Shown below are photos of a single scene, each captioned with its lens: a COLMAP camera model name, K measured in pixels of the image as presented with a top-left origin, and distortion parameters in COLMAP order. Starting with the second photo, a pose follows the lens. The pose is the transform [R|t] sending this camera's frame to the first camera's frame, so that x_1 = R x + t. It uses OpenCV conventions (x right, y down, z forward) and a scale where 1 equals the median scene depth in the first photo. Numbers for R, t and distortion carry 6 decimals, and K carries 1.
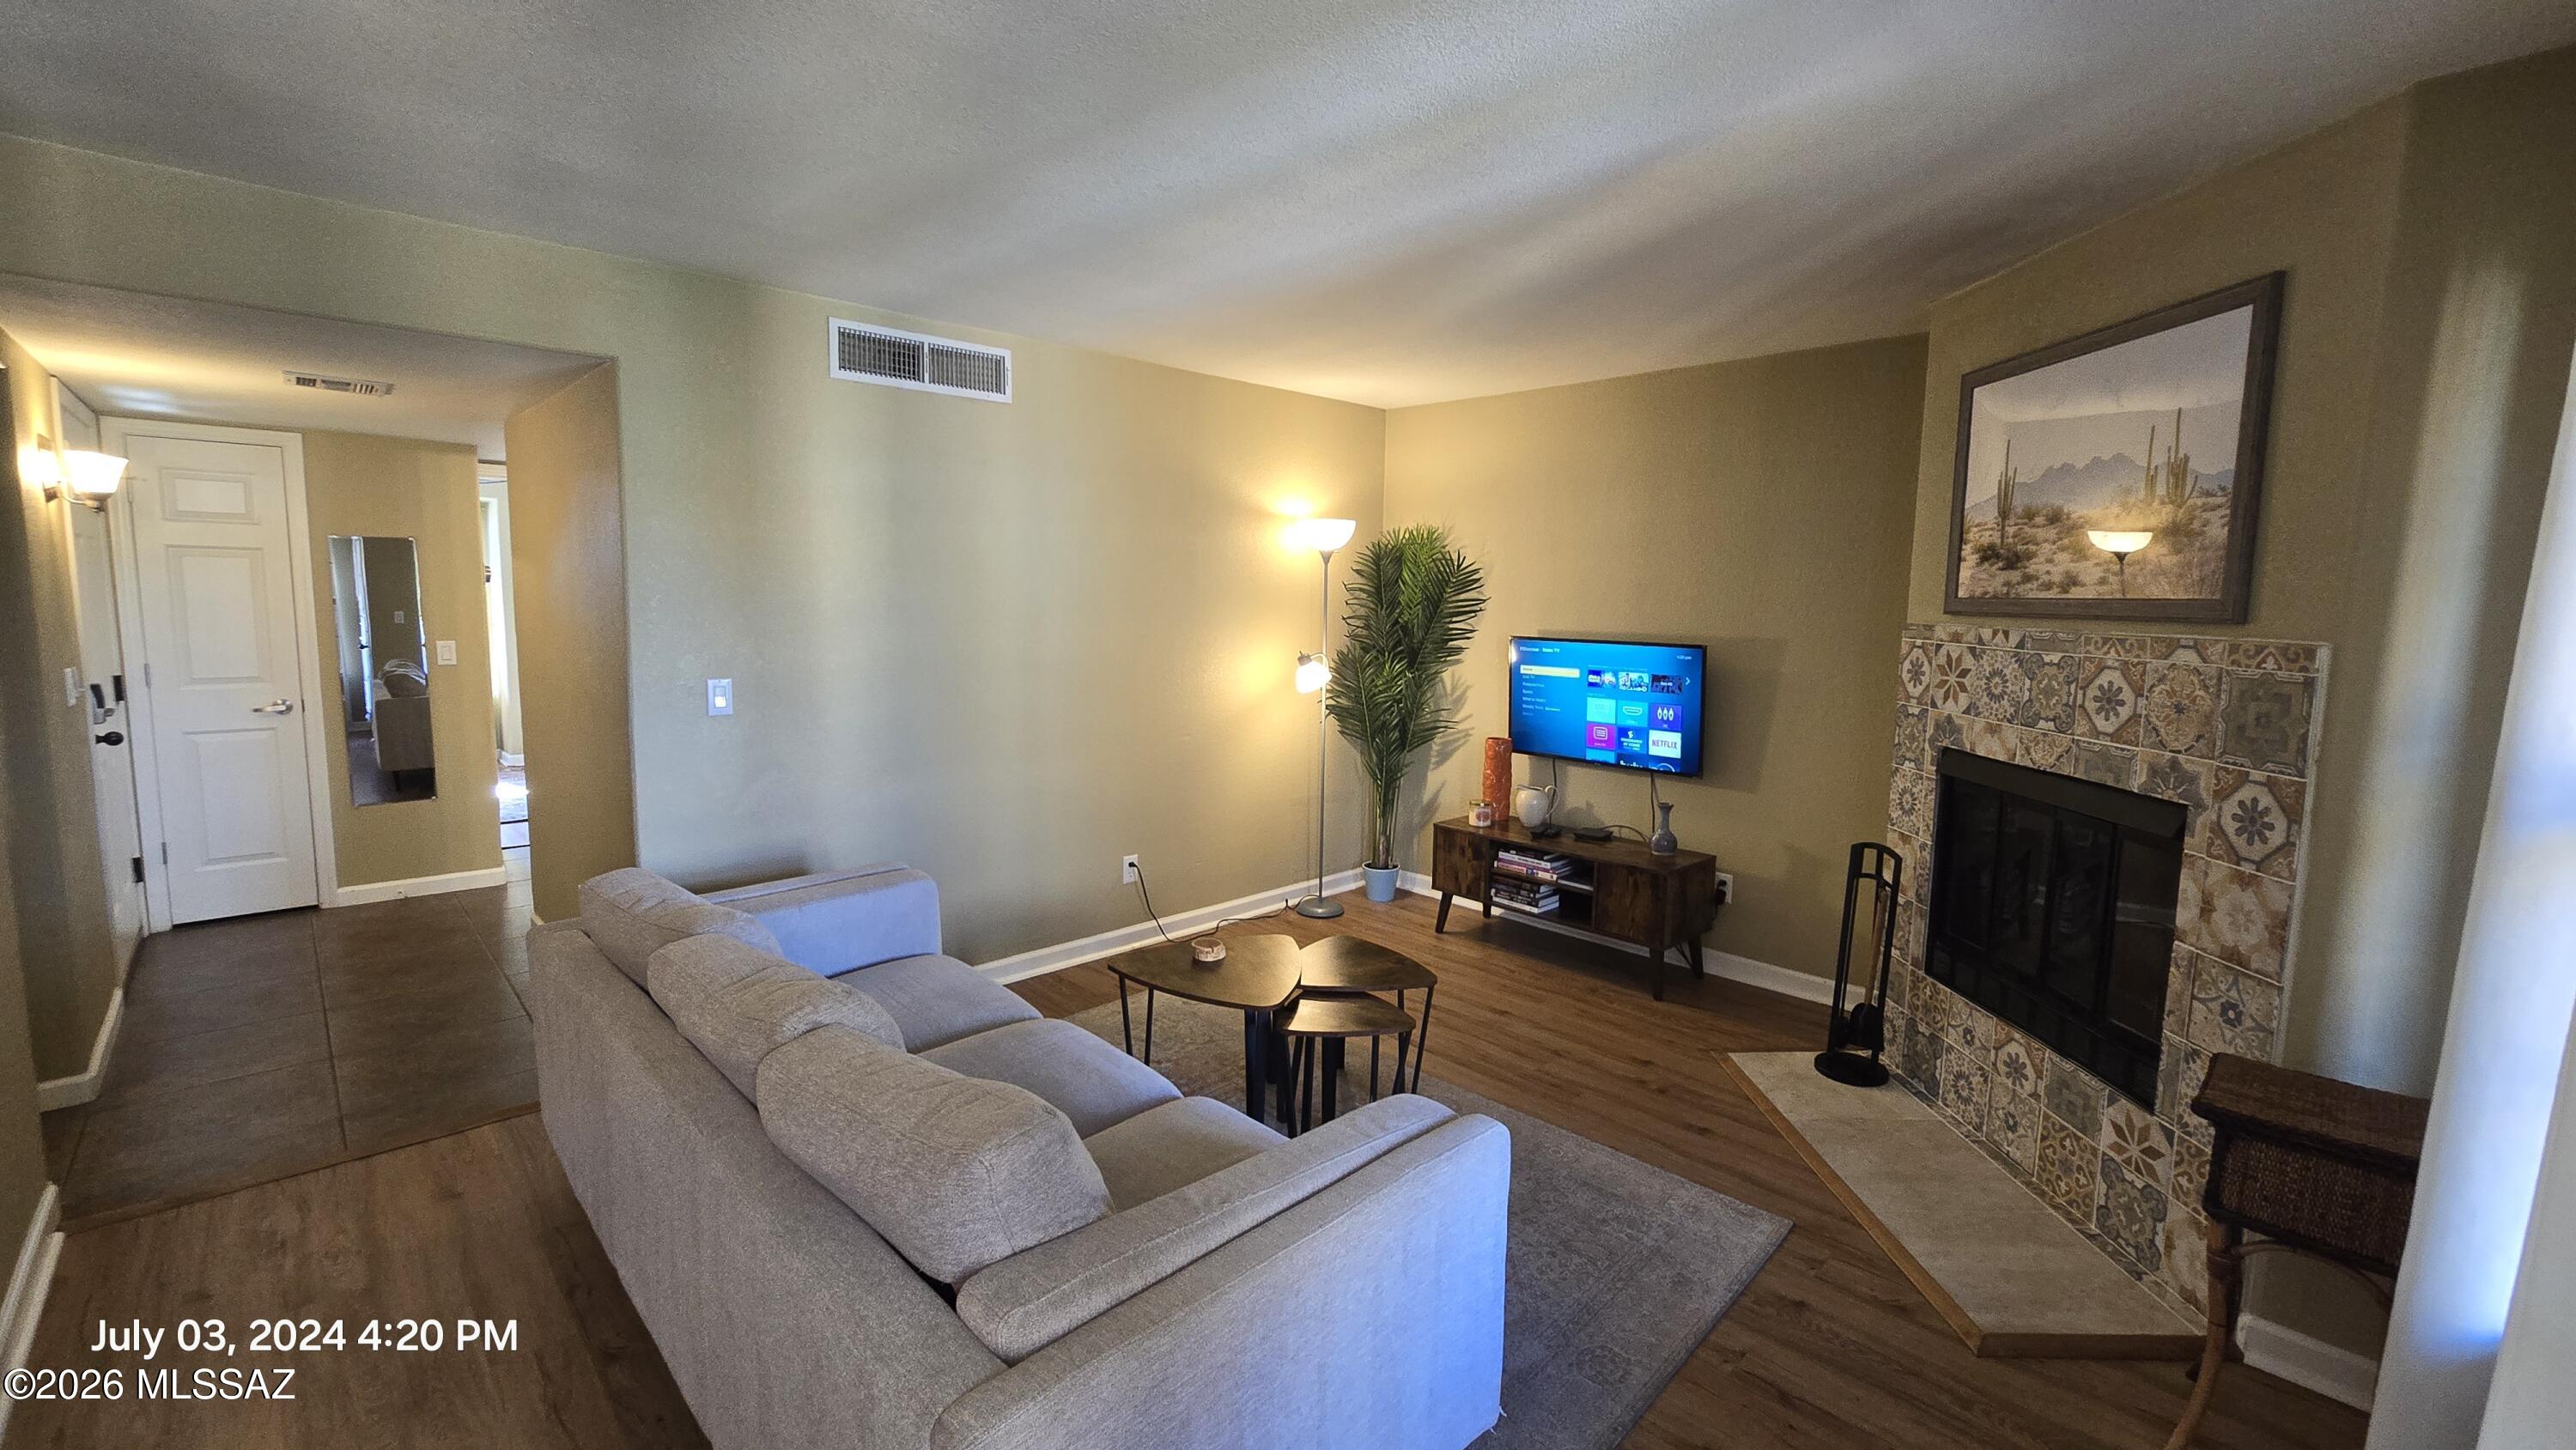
lens RADIAL K [[1052.5, 0, 1300.9], [0, 1052.5, 706.6], [0, 0, 1]] dist [0.000280, -0.000232]
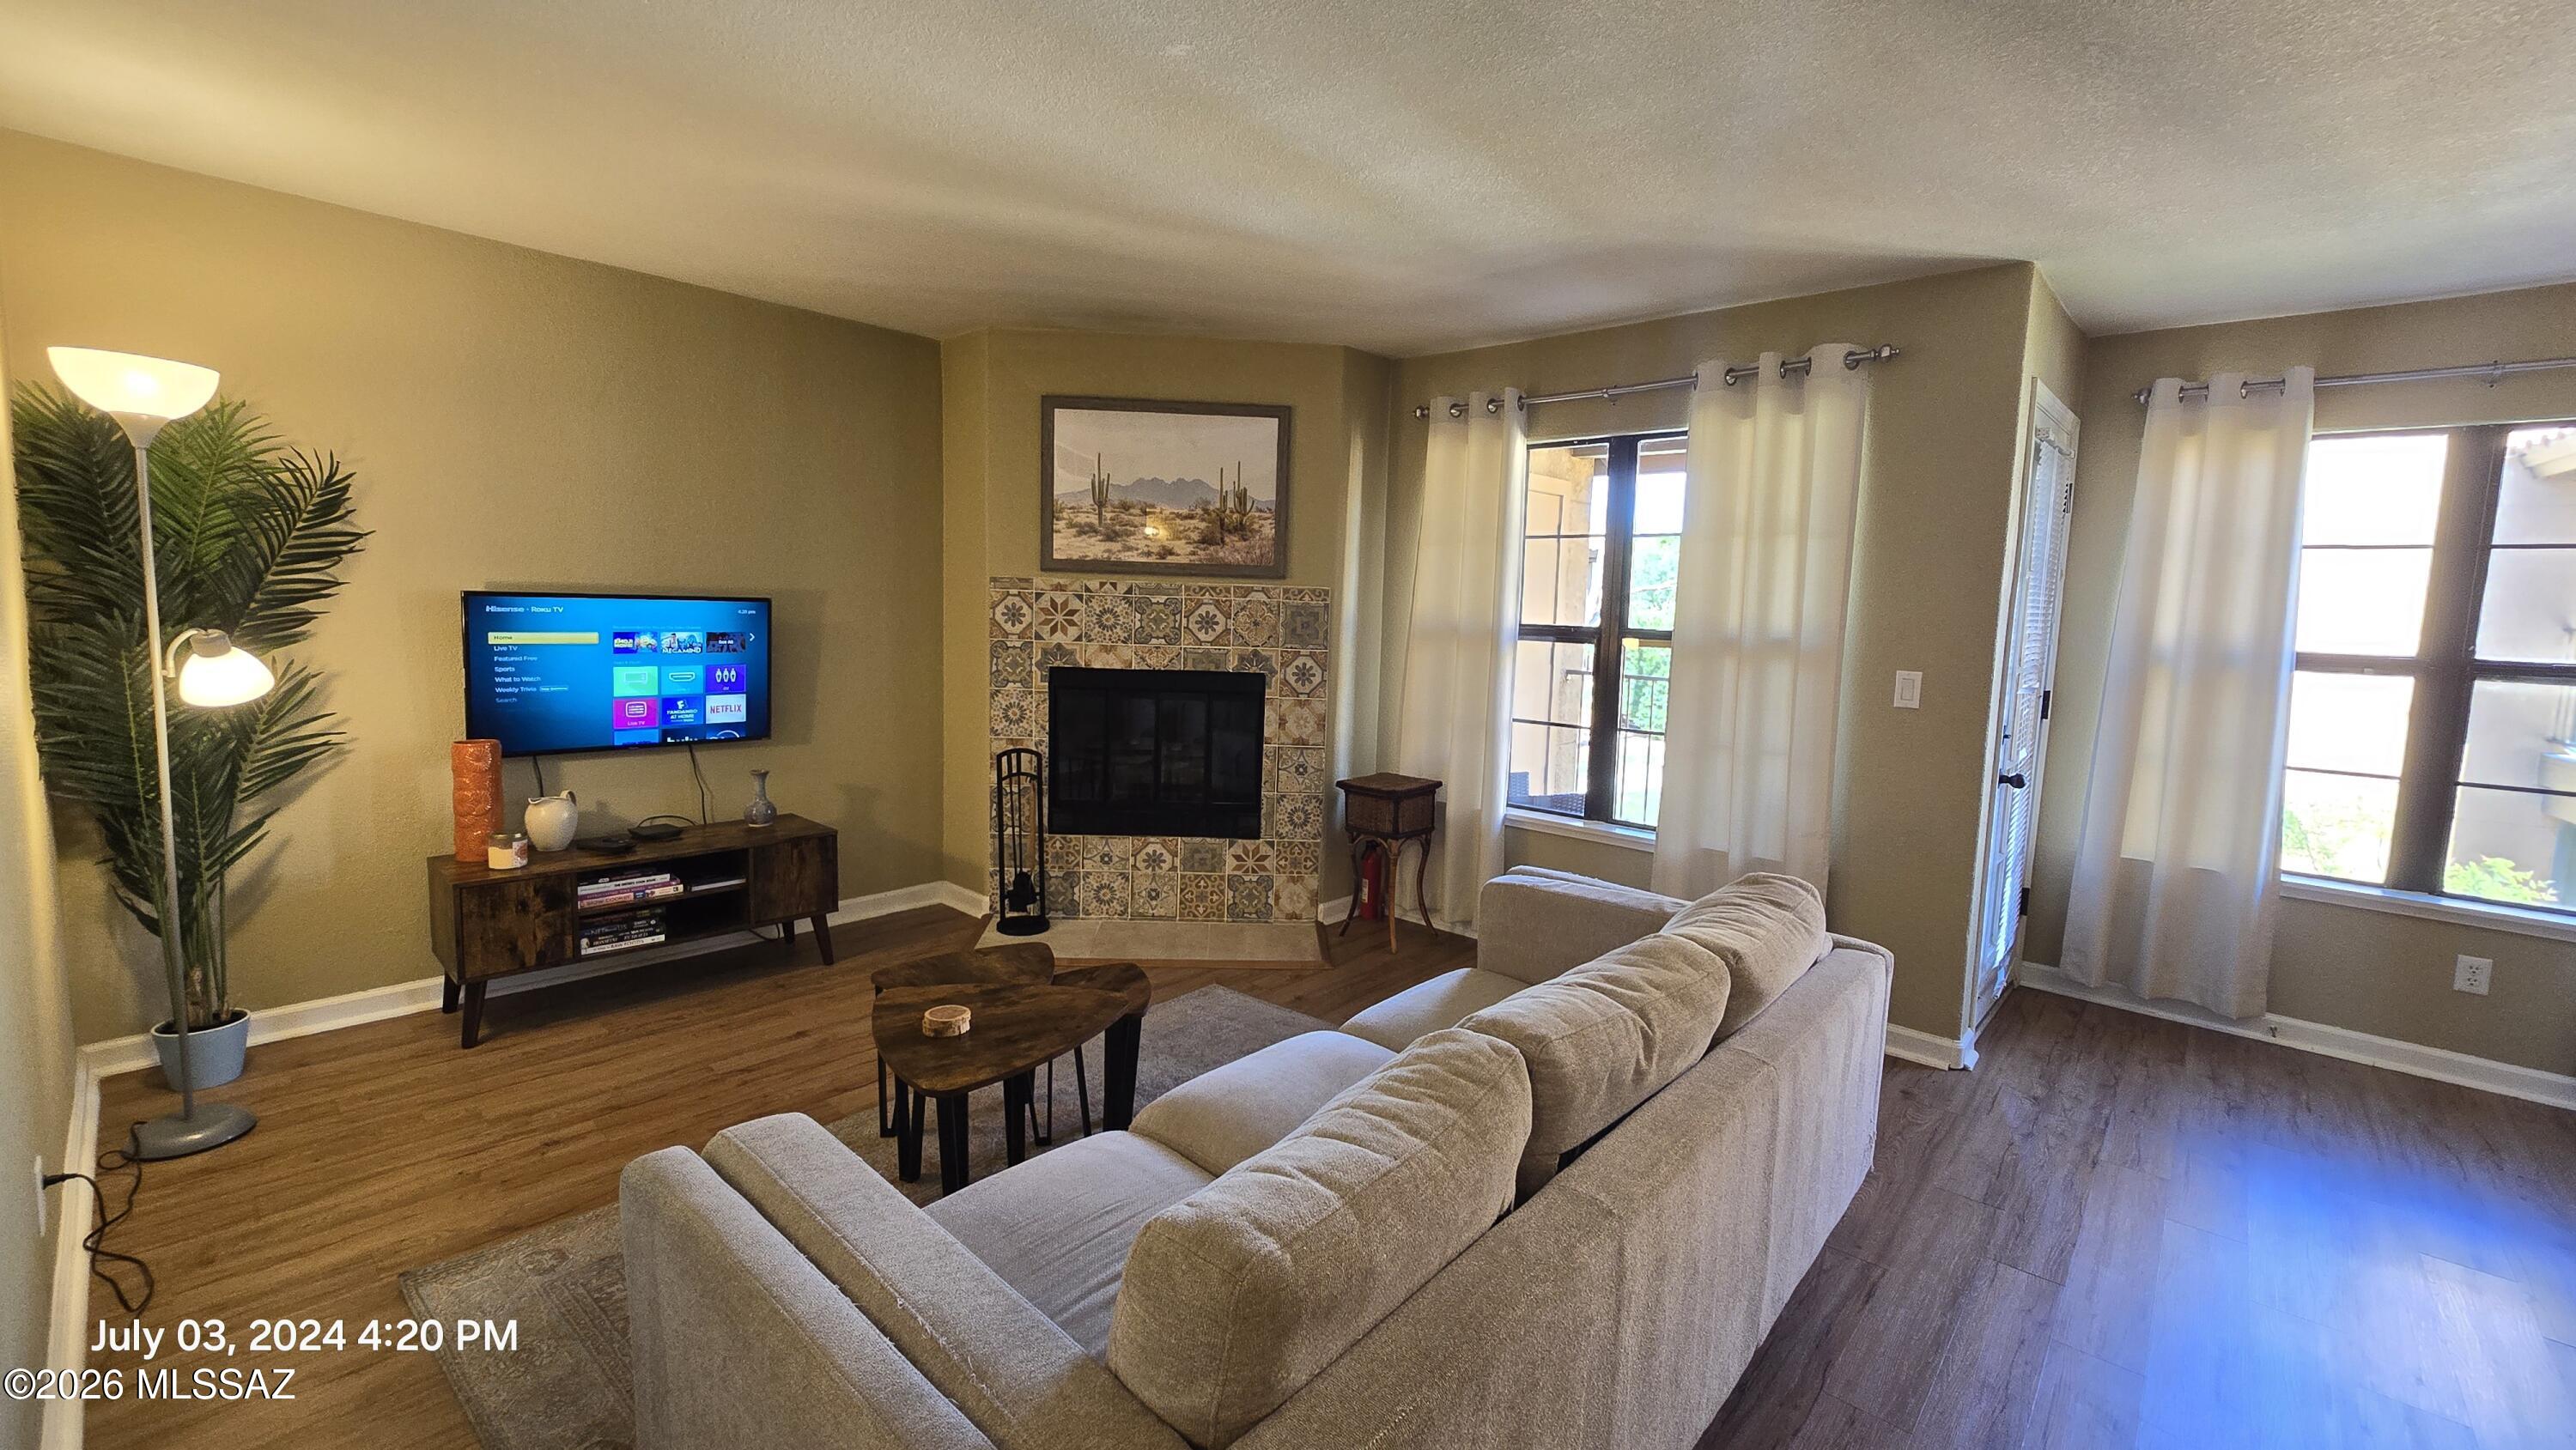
lens RADIAL K [[1052.5, 0, 1300.9], [0, 1052.5, 706.6], [0, 0, 1]] dist [0.000280, -0.000232]
pose [[-0.060935, -0.116930, 0.991269, -0.808188], [0.072621, 0.989963, 0.121240, -0.055862], [-0.995496, 0.079375, -0.051832, 0.777118]]
